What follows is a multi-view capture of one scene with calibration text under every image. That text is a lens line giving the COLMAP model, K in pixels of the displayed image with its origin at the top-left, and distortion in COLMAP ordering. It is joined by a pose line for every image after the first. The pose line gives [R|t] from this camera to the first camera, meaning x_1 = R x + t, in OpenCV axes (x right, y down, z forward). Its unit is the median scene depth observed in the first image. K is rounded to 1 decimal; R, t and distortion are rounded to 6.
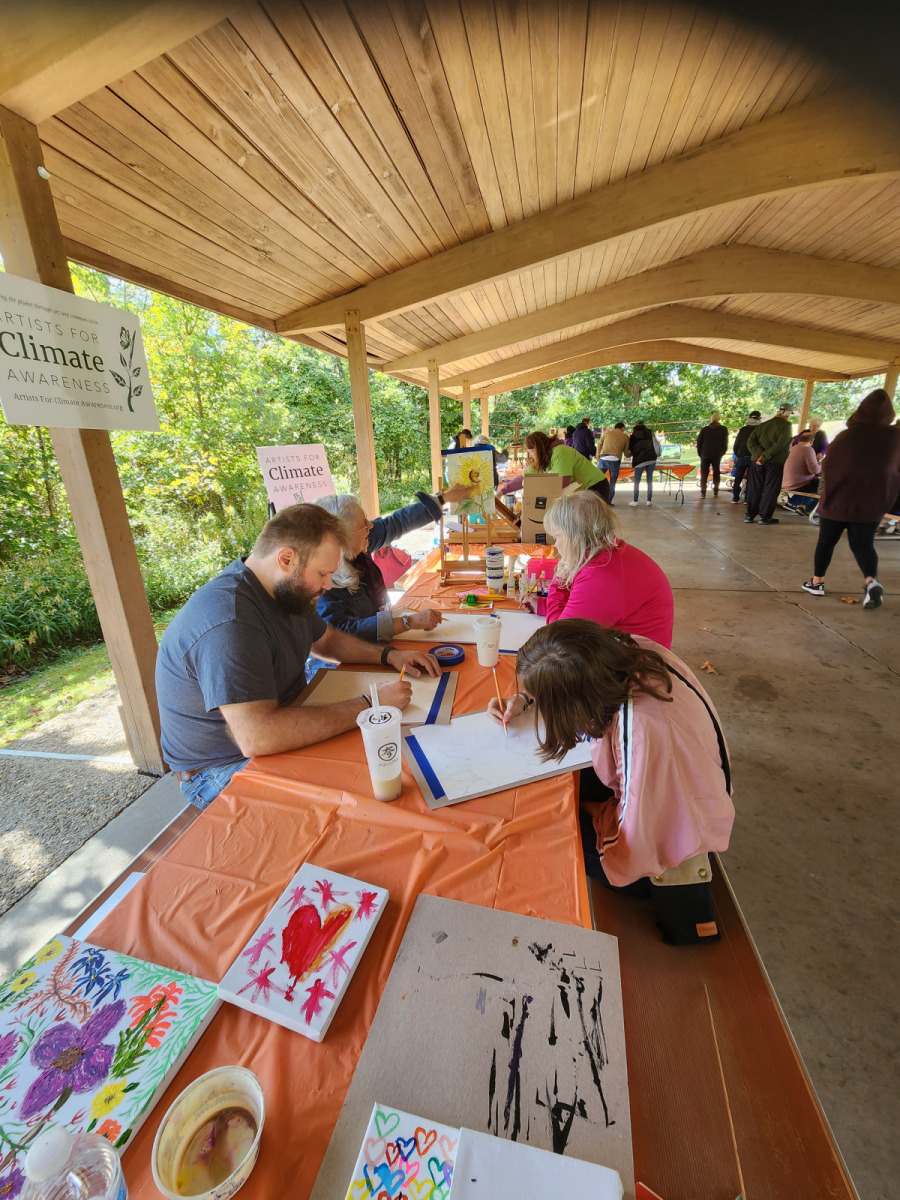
lens RADIAL K [[479.0, 0, 451.3], [0, 479.0, 595.2], [0, 0, 1]] dist [0.001572, -0.000025]
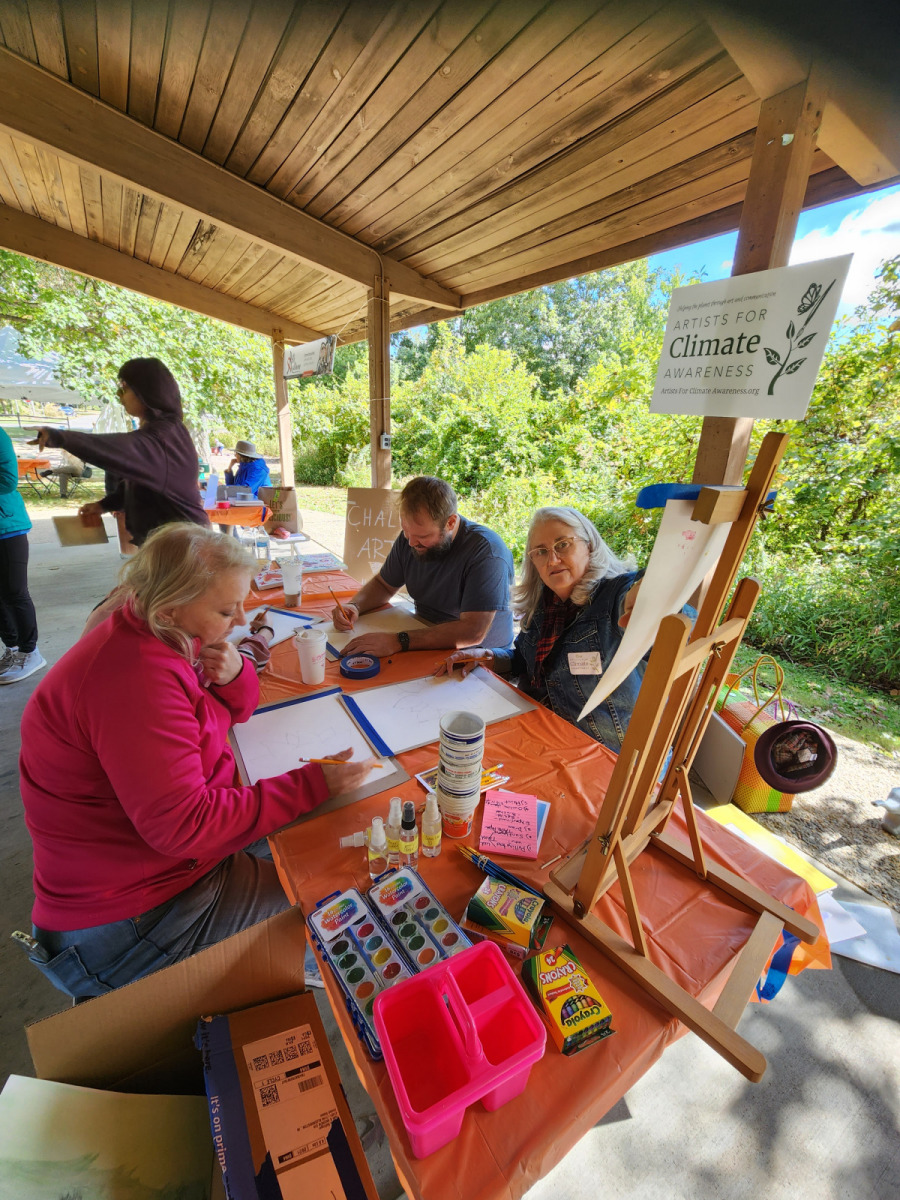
lens RADIAL K [[480.0, 0, 451.2], [0, 480.0, 594.0], [0, 0, 1]] dist [0.000055, 0.000548]
pose [[-0.703839, 0.241871, -0.667914, 0.534097], [-0.228968, 0.812820, 0.535629, -0.613855], [0.672447, 0.529927, -0.516713, 1.811119]]
